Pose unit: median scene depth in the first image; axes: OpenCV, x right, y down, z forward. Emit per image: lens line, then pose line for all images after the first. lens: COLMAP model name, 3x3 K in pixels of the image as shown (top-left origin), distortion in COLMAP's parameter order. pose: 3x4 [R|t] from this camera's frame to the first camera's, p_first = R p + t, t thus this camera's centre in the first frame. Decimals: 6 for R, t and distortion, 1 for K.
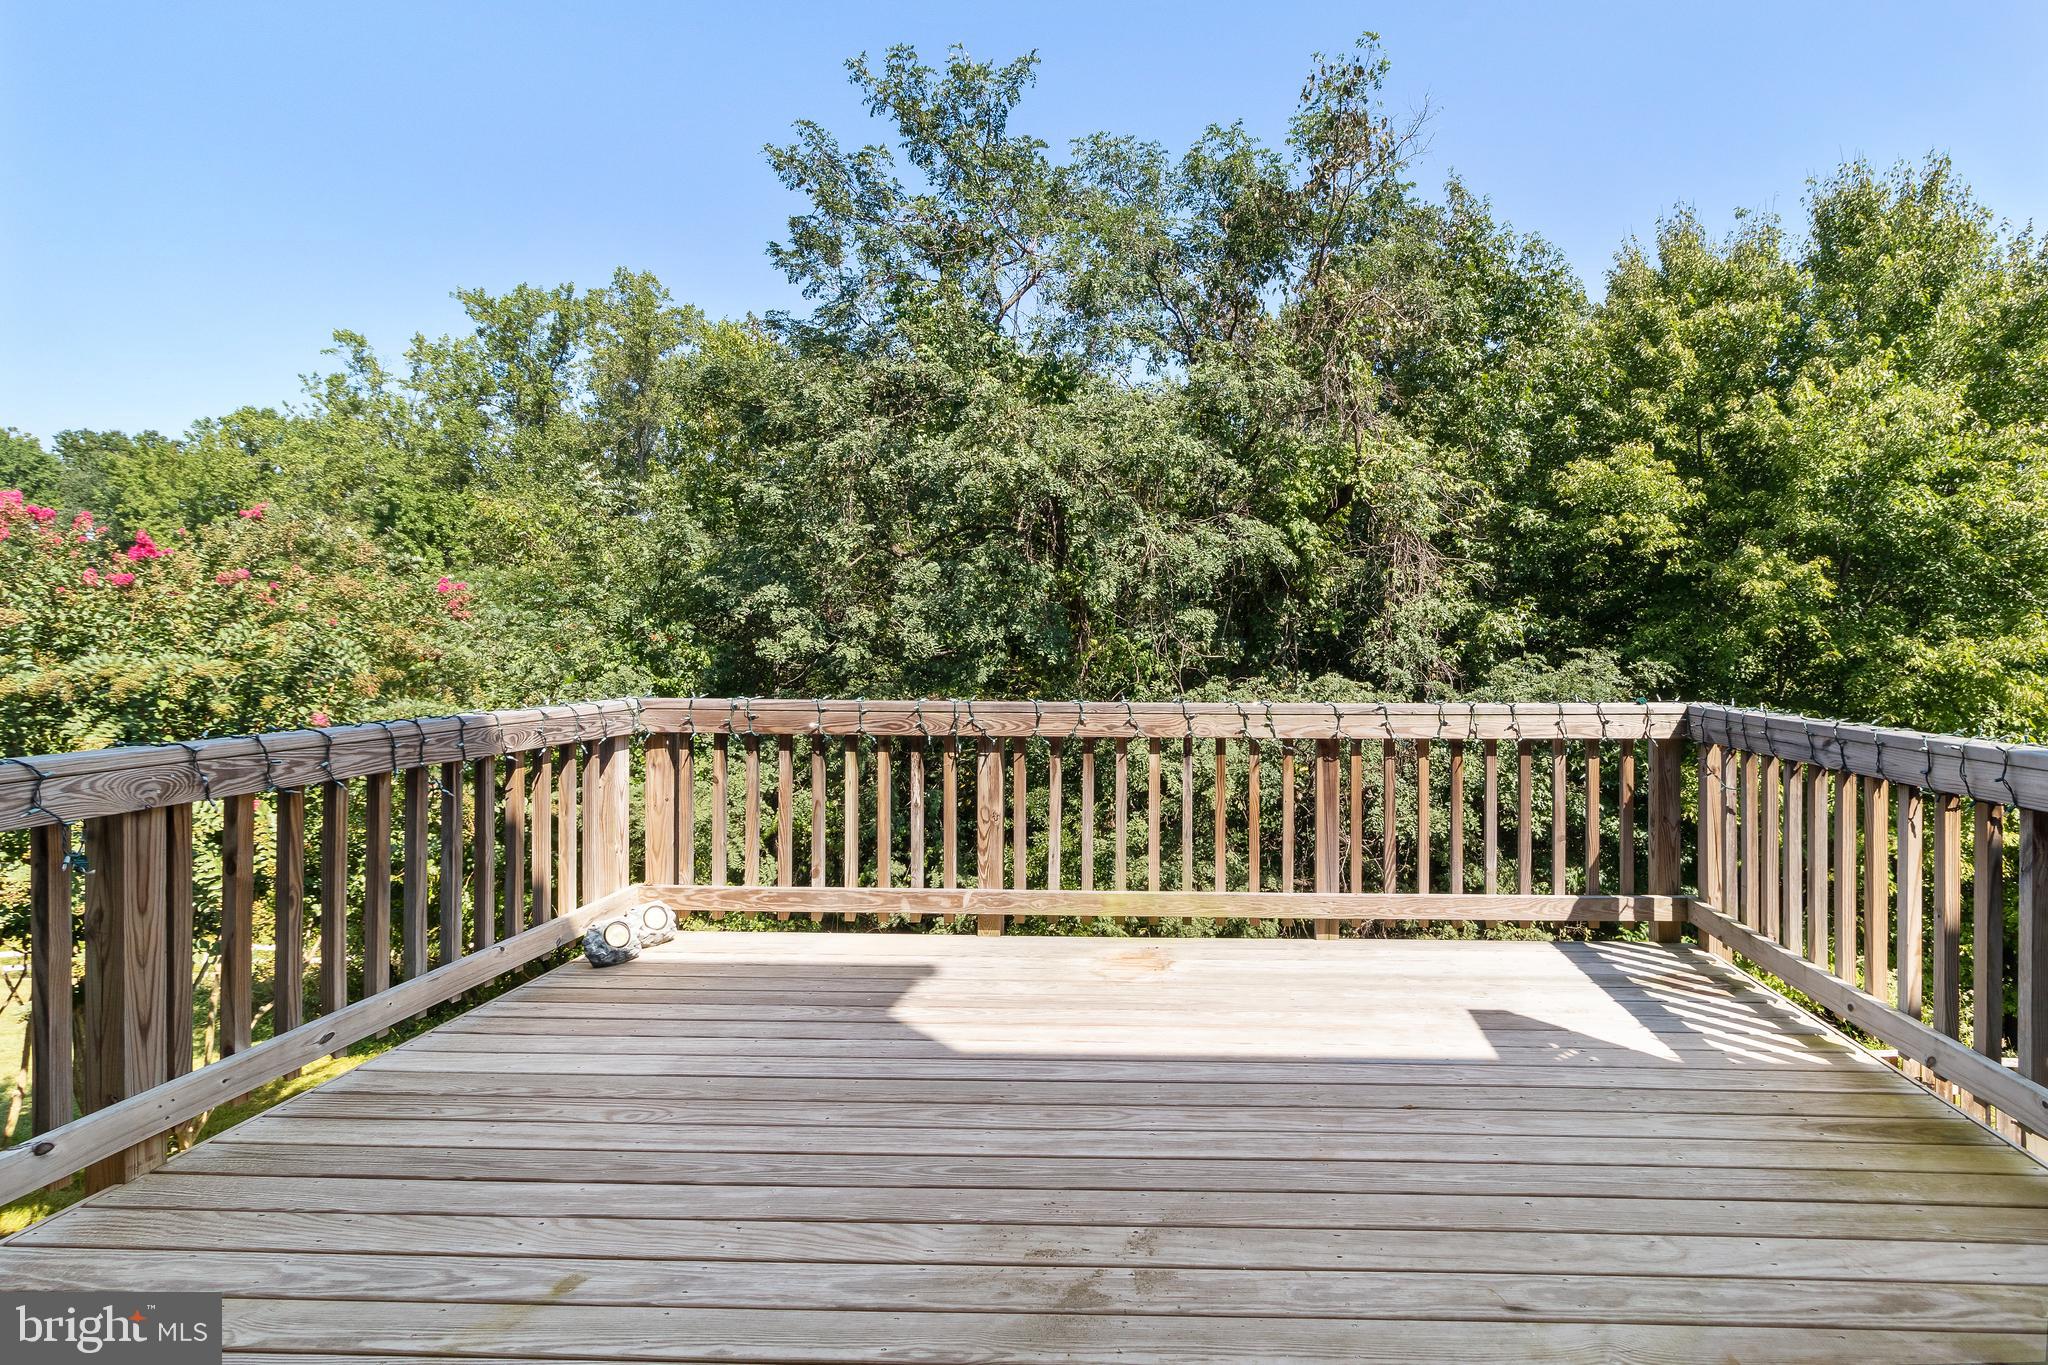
lens RADIAL K [[937.9, 0, 1109.0], [0, 937.9, 623.4], [0, 0, 1]] dist [0.003114, 0.000136]
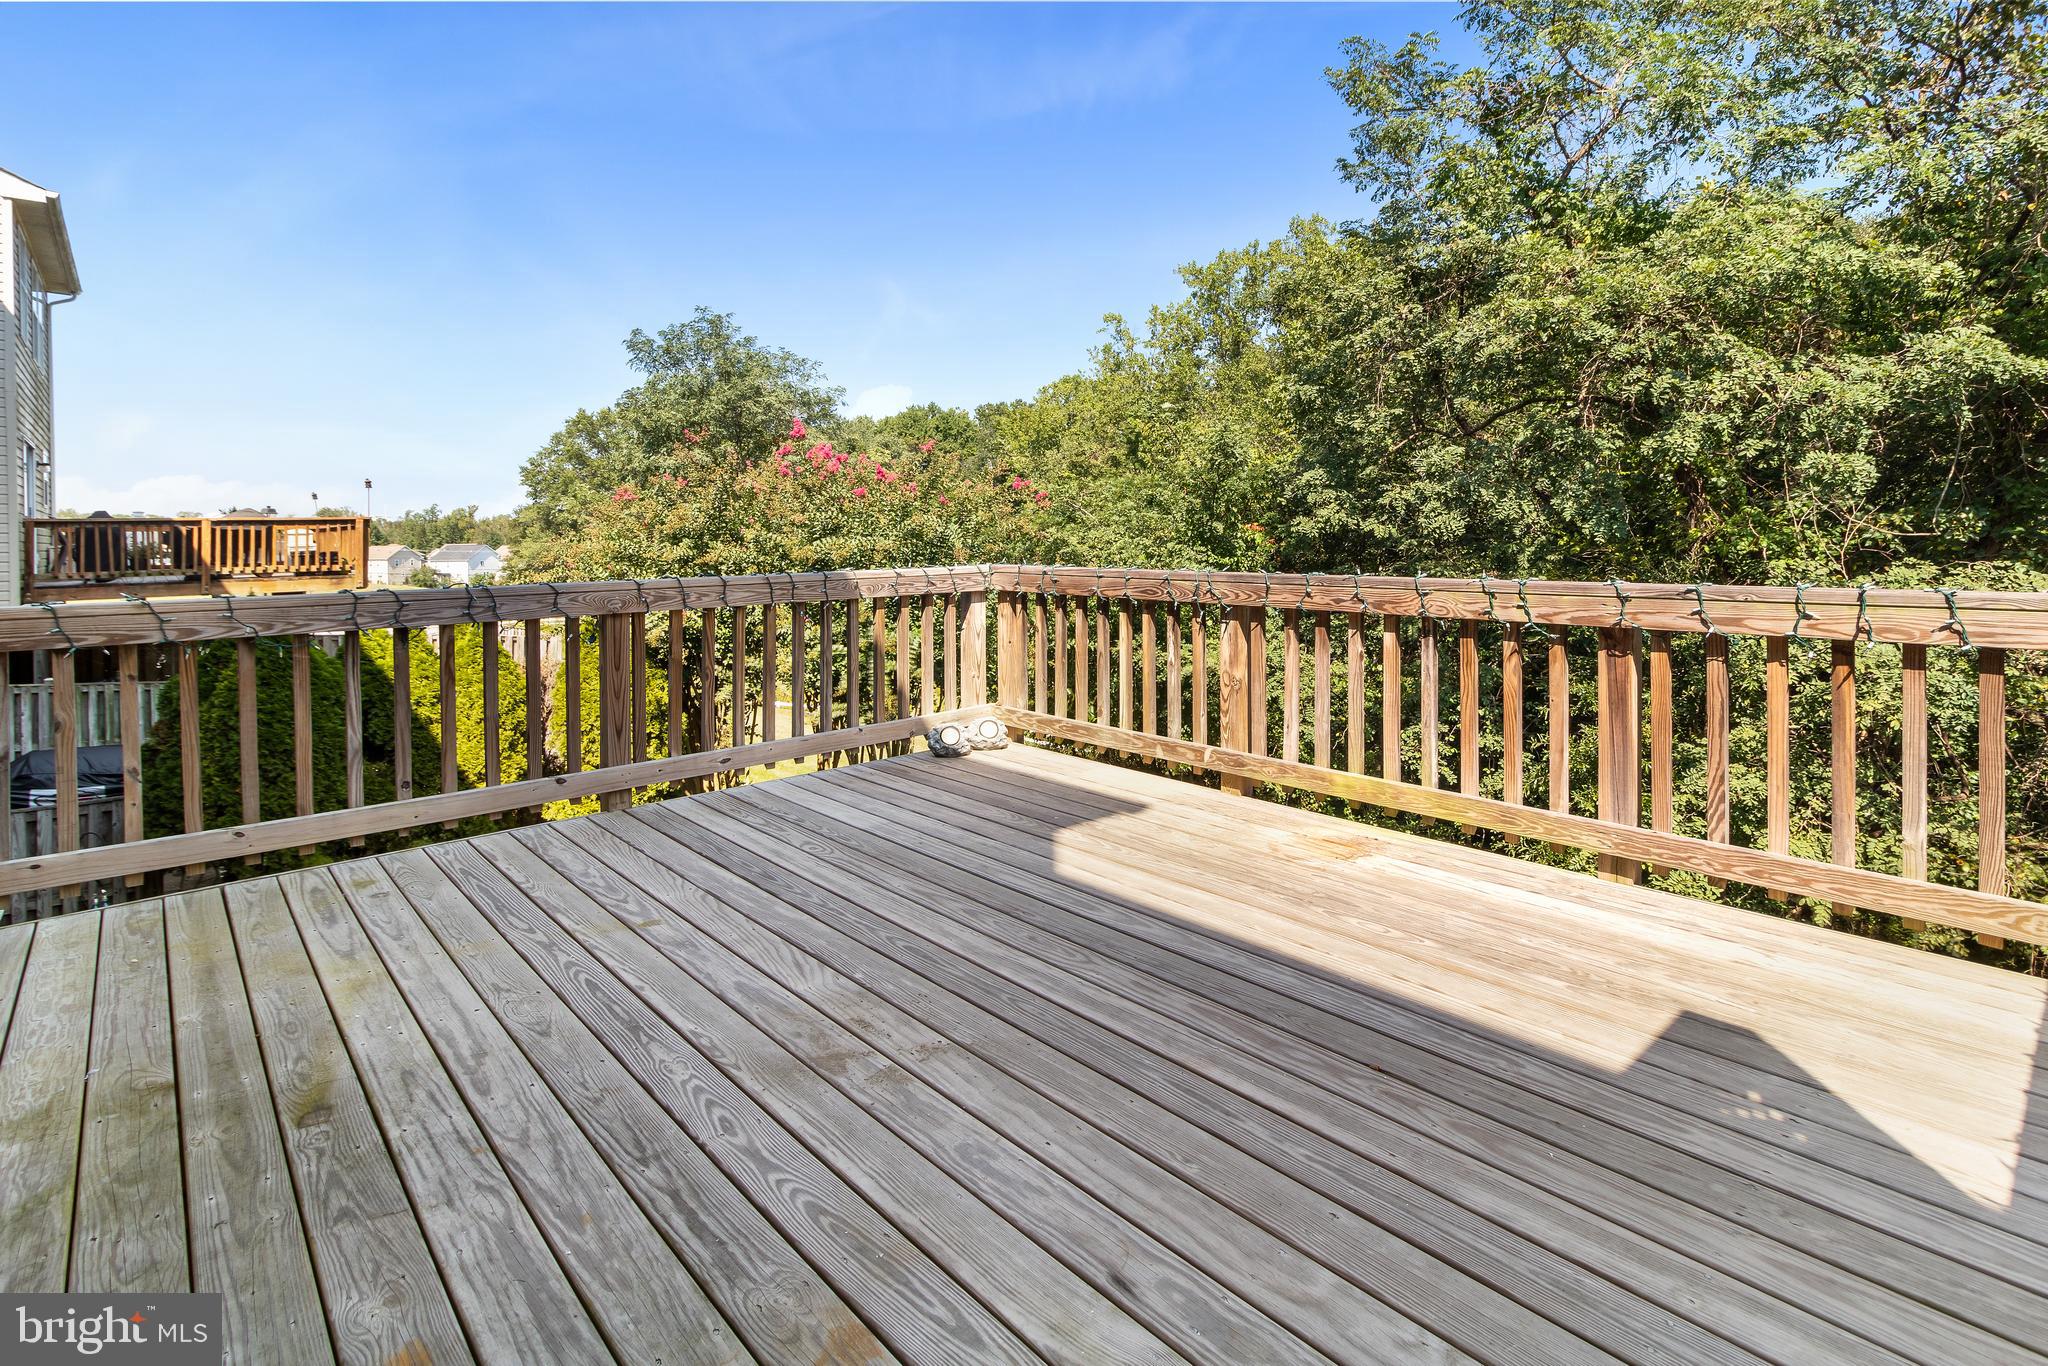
lens RADIAL K [[874.6, 0, 1162.6], [0, 874.6, 529.1], [0, 0, 1]] dist [-0.000254, 0.000473]
pose [[0.746447, -0.017478, -0.665216, 0.440670], [0.030974, 0.999484, 0.008495, 0.022757], [0.664724, -0.026946, 0.746603, 0.204588]]
